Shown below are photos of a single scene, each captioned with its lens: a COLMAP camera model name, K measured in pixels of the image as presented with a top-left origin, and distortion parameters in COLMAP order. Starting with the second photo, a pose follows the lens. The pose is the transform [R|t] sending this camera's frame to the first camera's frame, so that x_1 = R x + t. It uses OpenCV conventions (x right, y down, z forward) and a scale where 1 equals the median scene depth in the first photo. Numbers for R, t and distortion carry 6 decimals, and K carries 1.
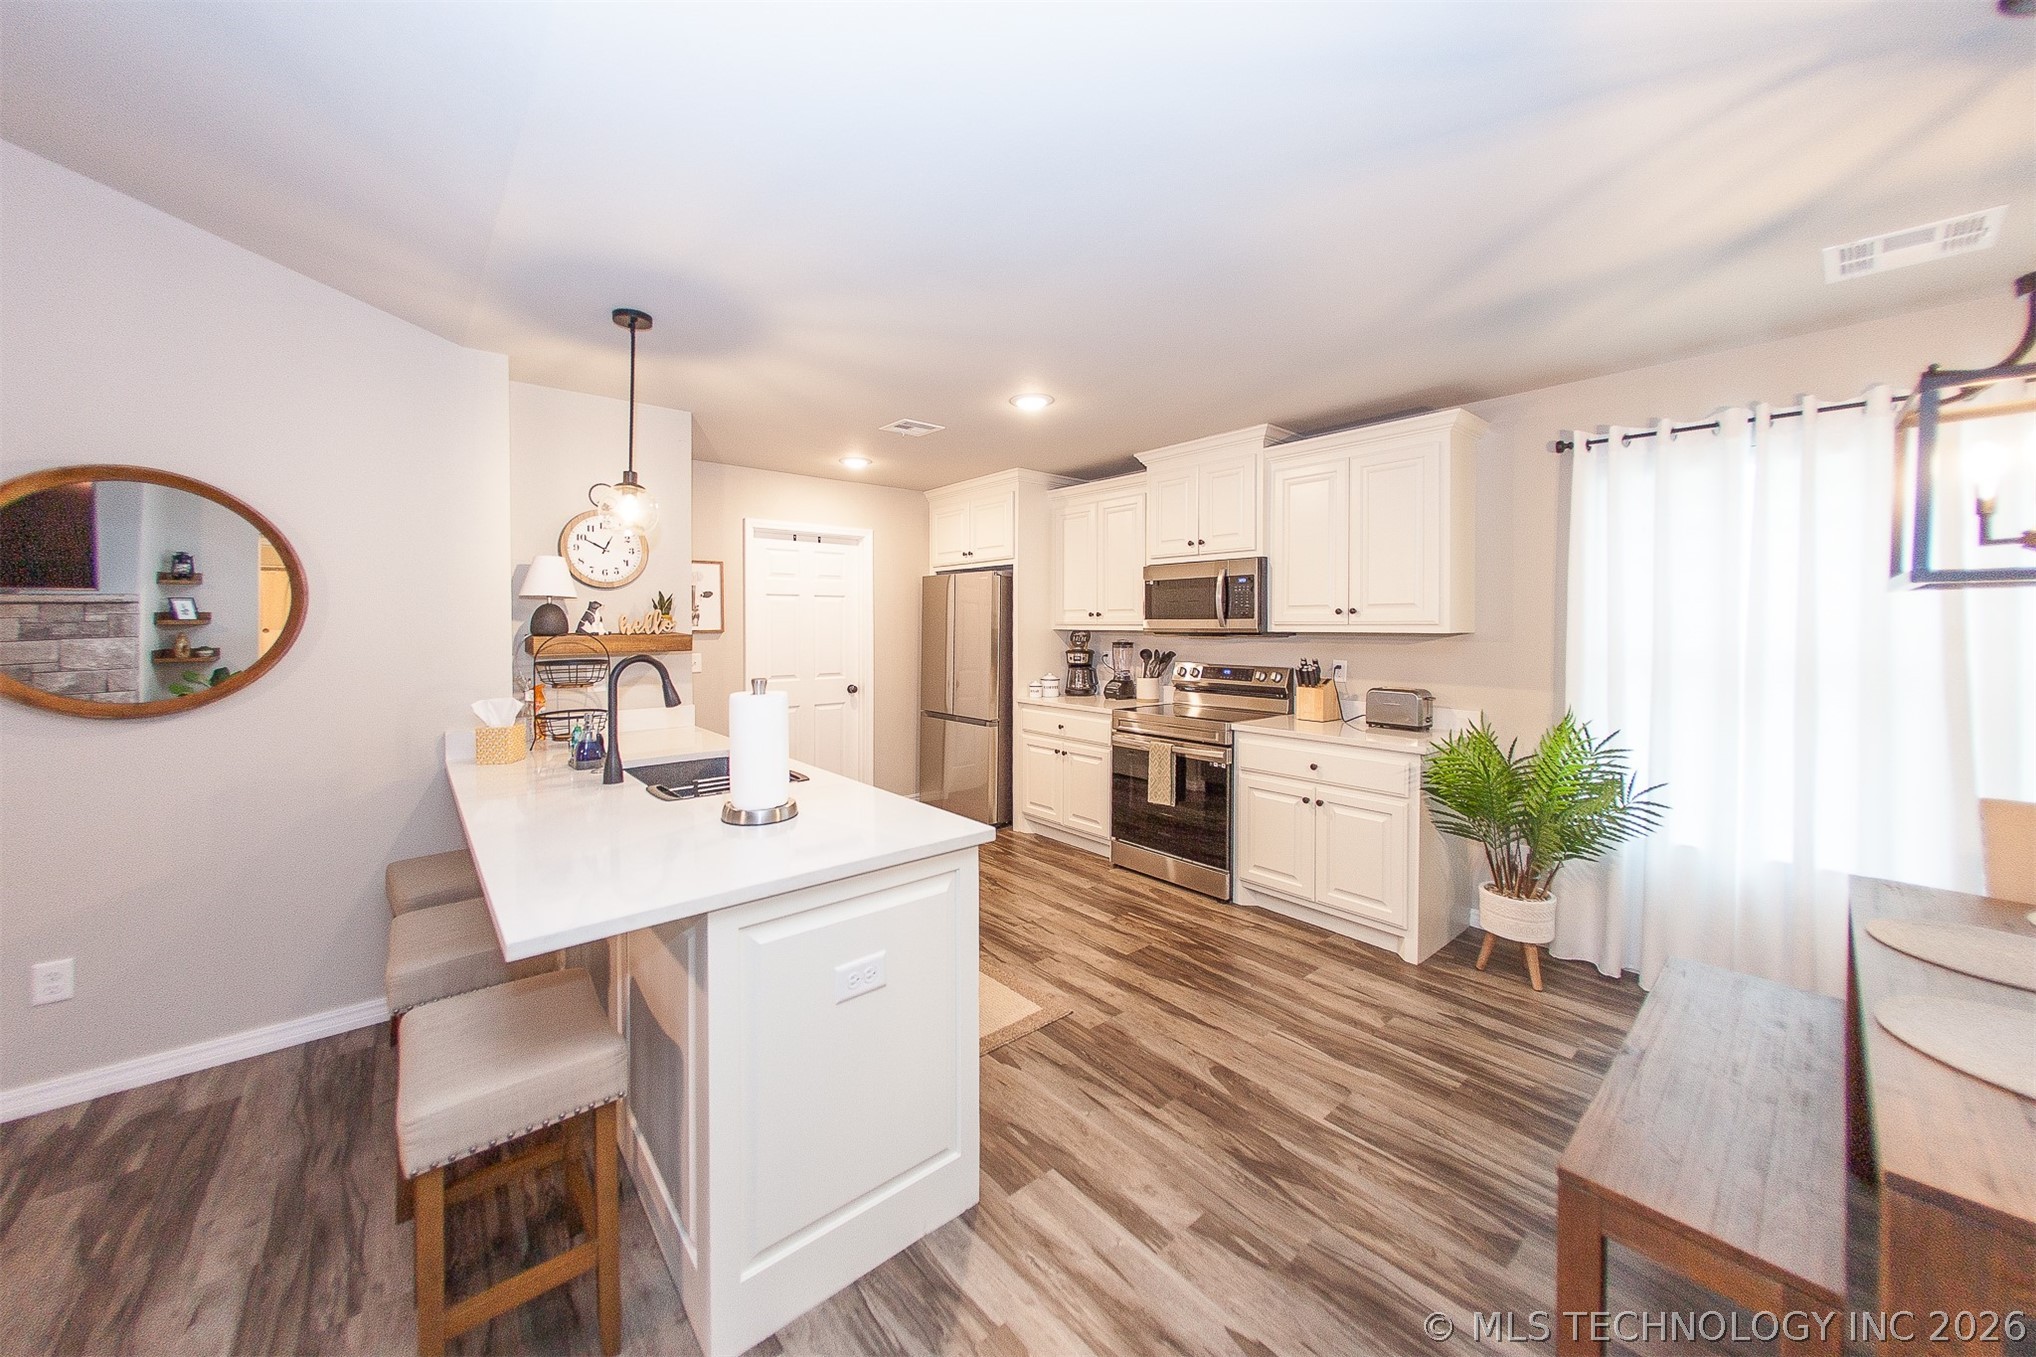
lens RADIAL K [[718.8, 0, 978.5], [0, 718.8, 633.4], [0, 0, 1]] dist [0.002451, 0.000300]
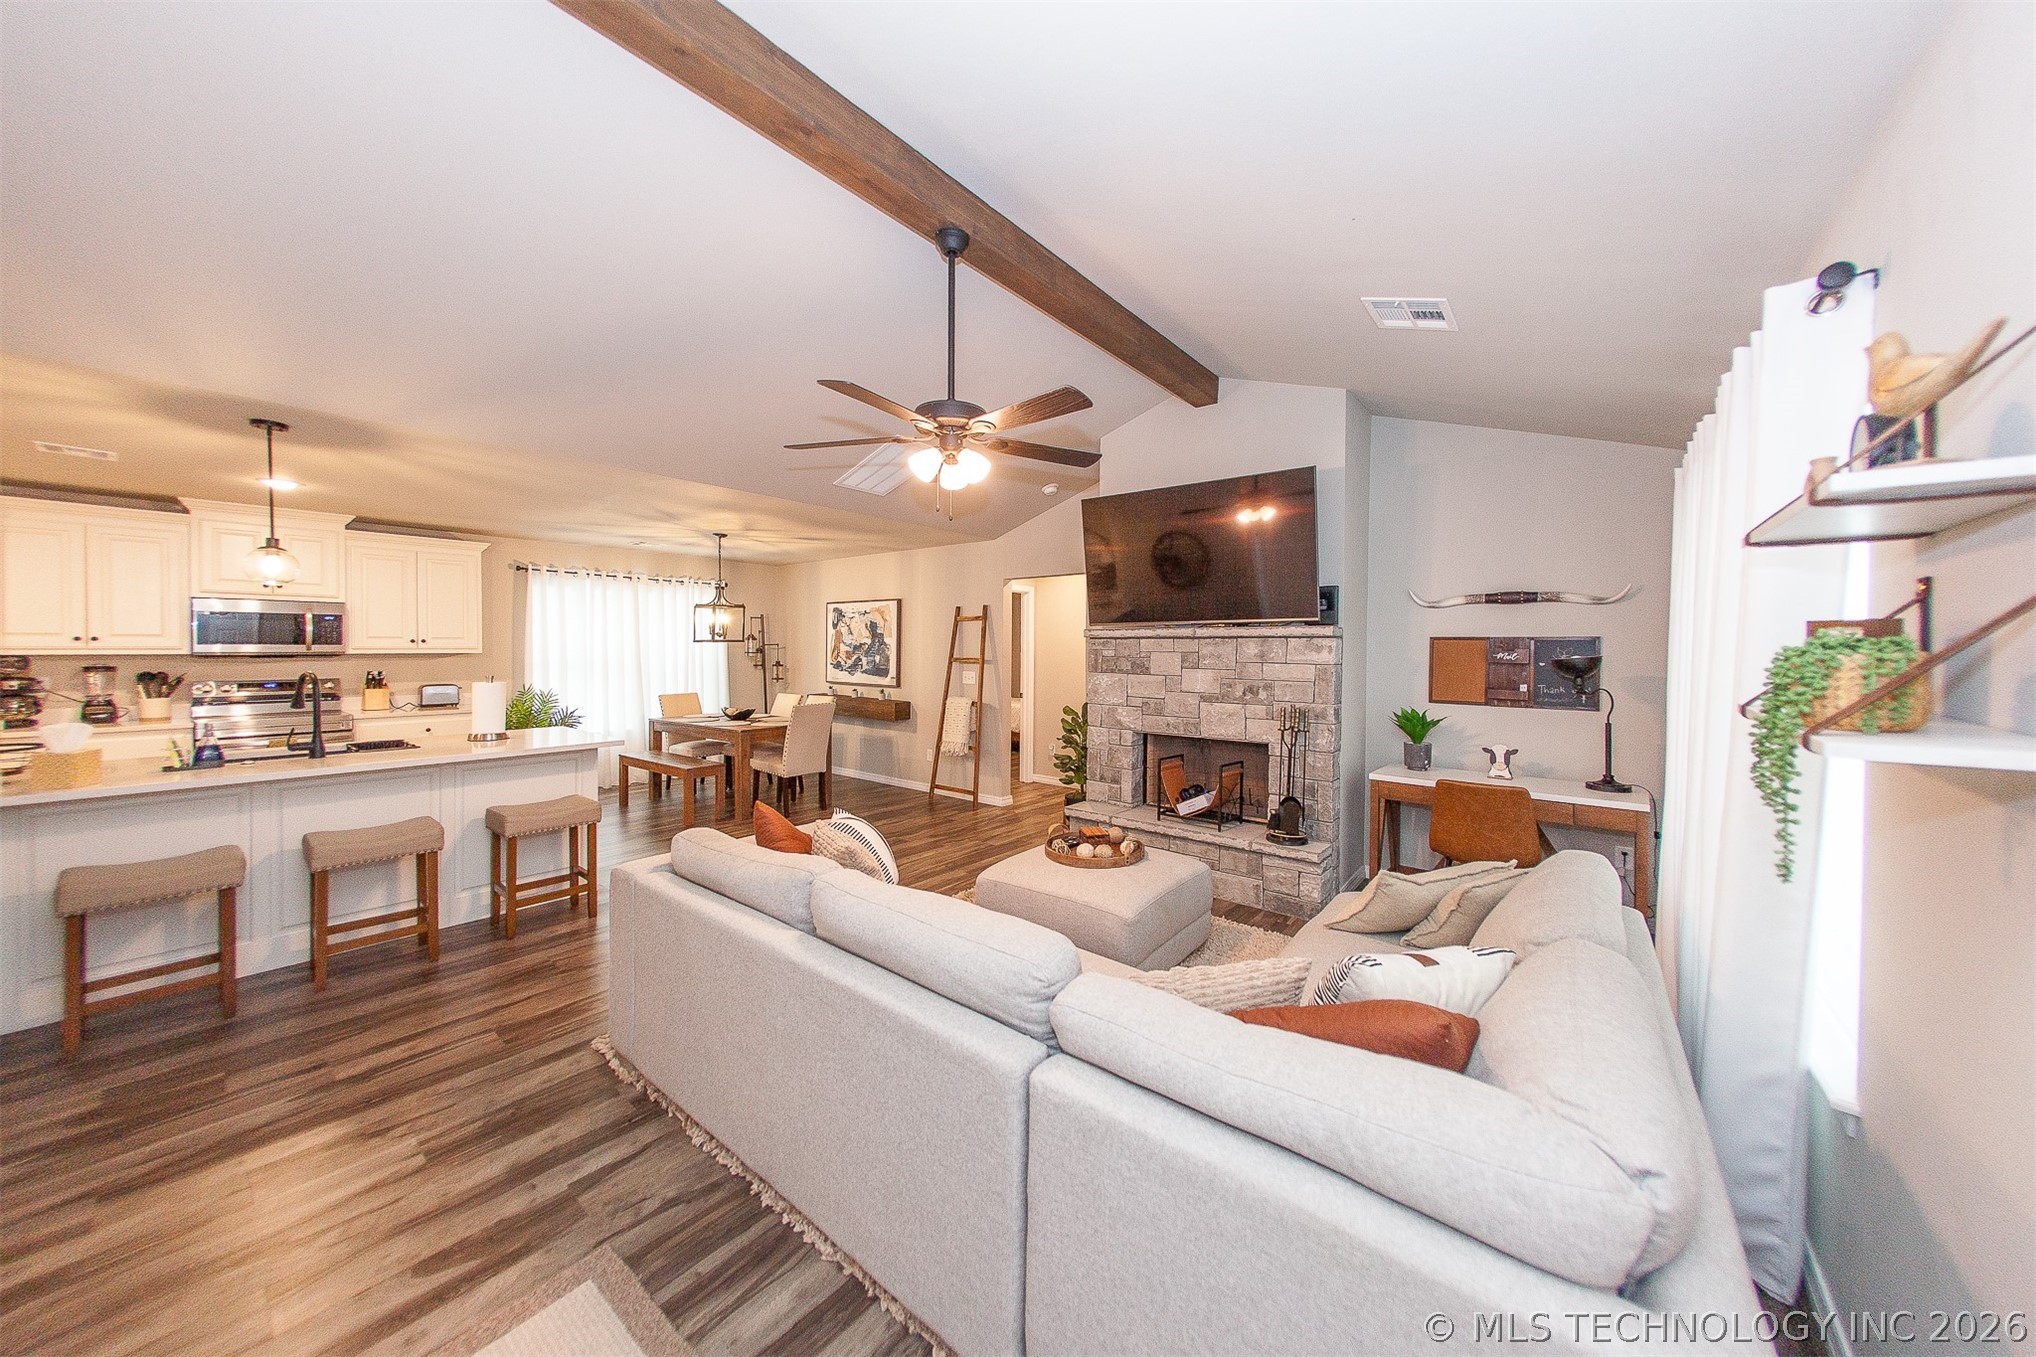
lens RADIAL K [[709.9, 0, 1061.7], [0, 709.9, 657.1], [0, 0, 1]] dist [0.000766, 0.000052]
pose [[-0.235195, -0.012283, 0.971871, -1.489304], [0.010309, 0.999832, 0.015131, -0.002512], [-0.971894, 0.013577, -0.235029, -0.090906]]
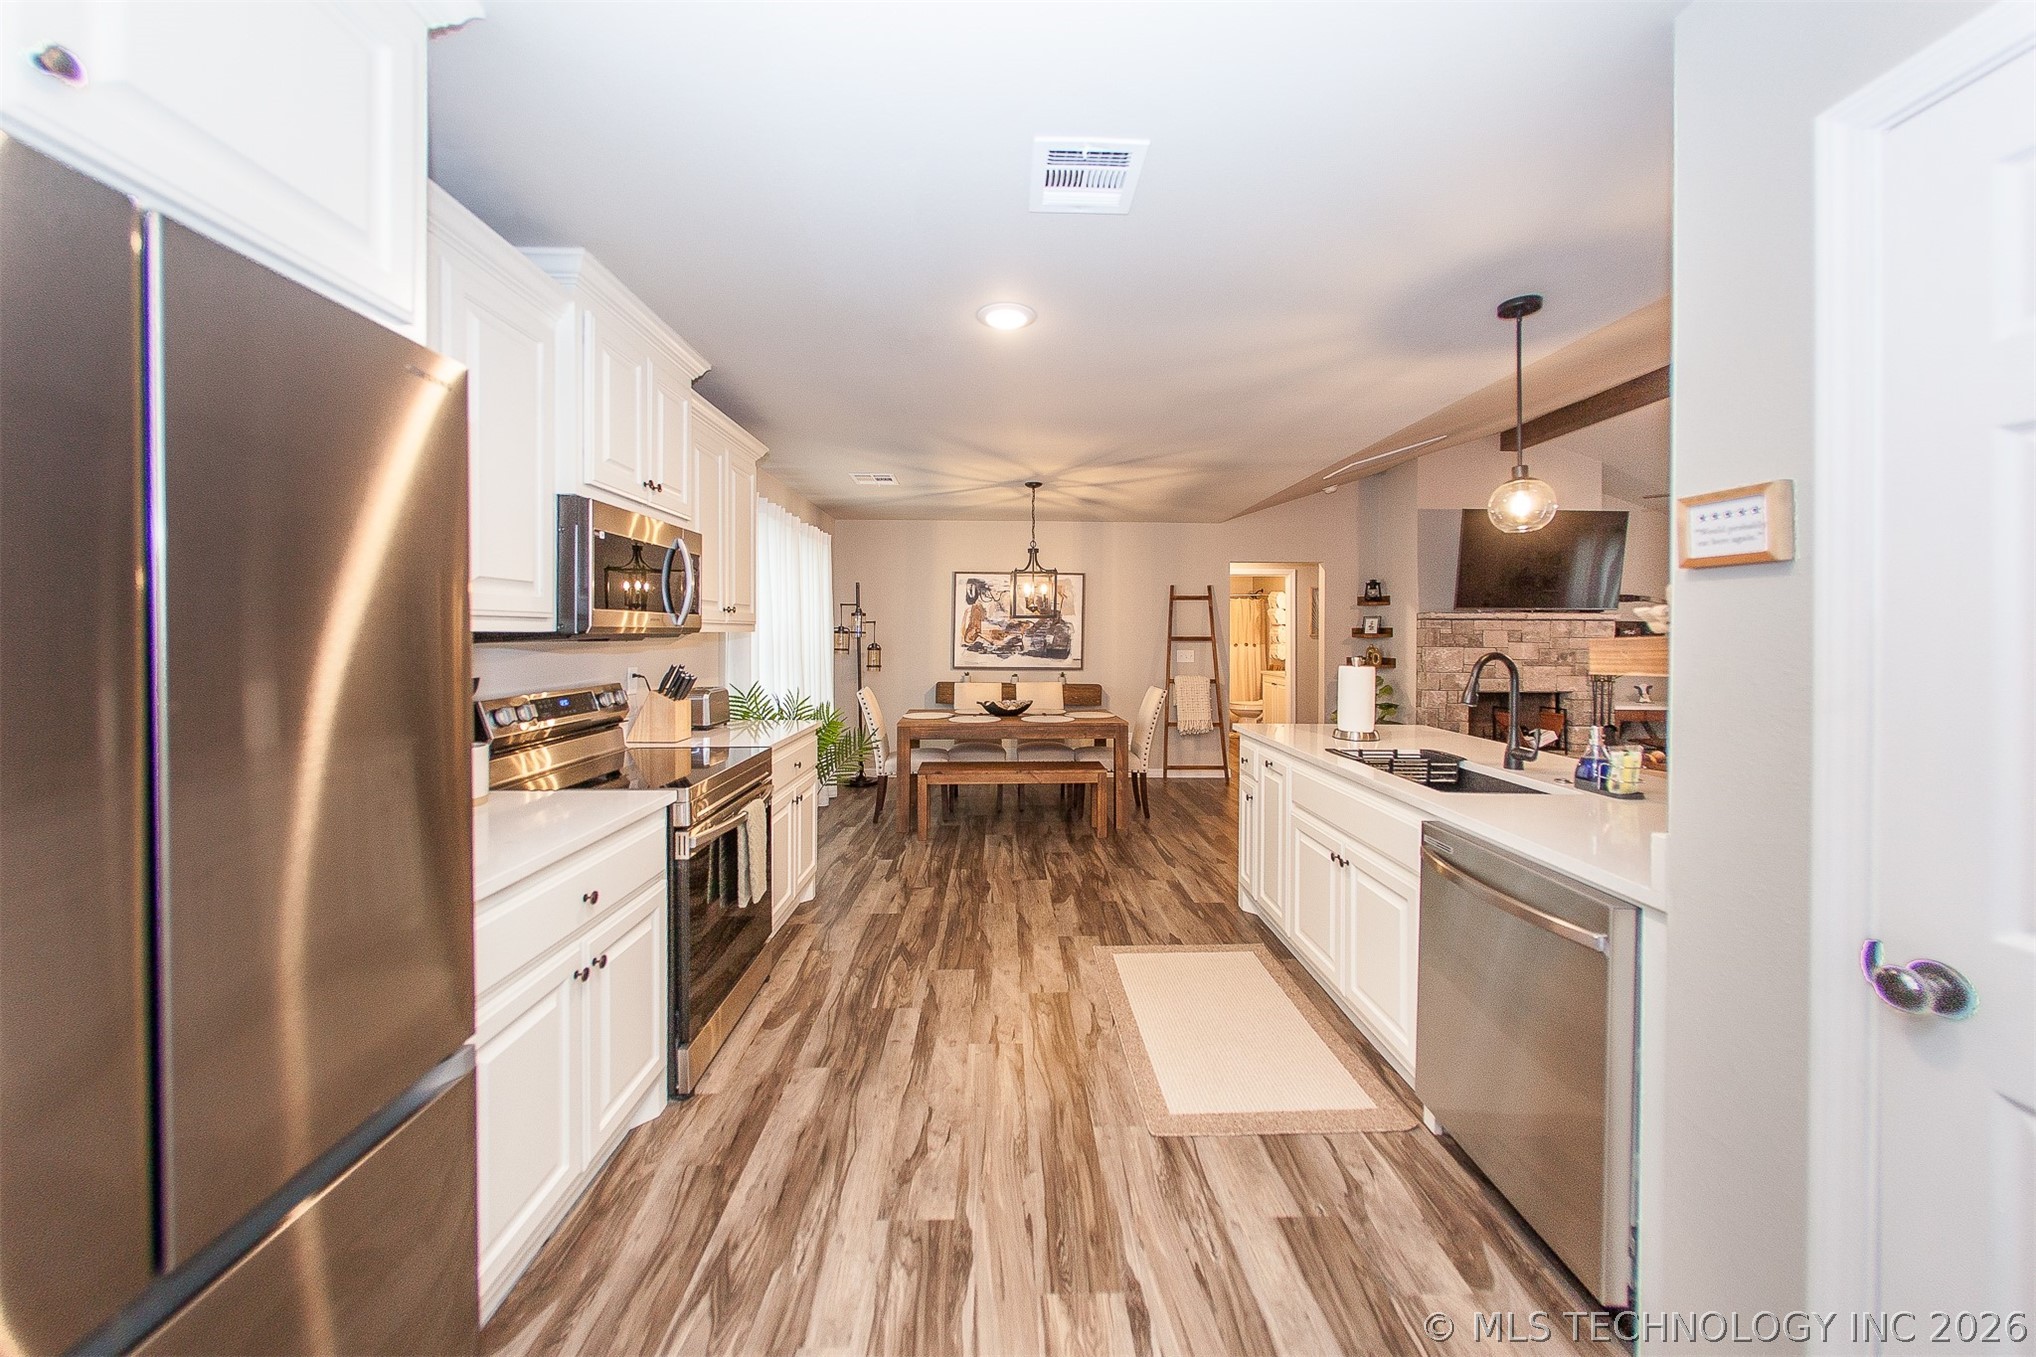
lens RADIAL K [[704.9, 0, 1024.5], [0, 704.9, 638.3], [0, 0, 1]] dist [-0.000558, -0.000011]
pose [[-0.802891, -0.008358, 0.596068, -0.357233], [0.005138, 0.999768, 0.020939, -0.012466], [-0.596104, 0.019874, -0.802661, 1.505786]]
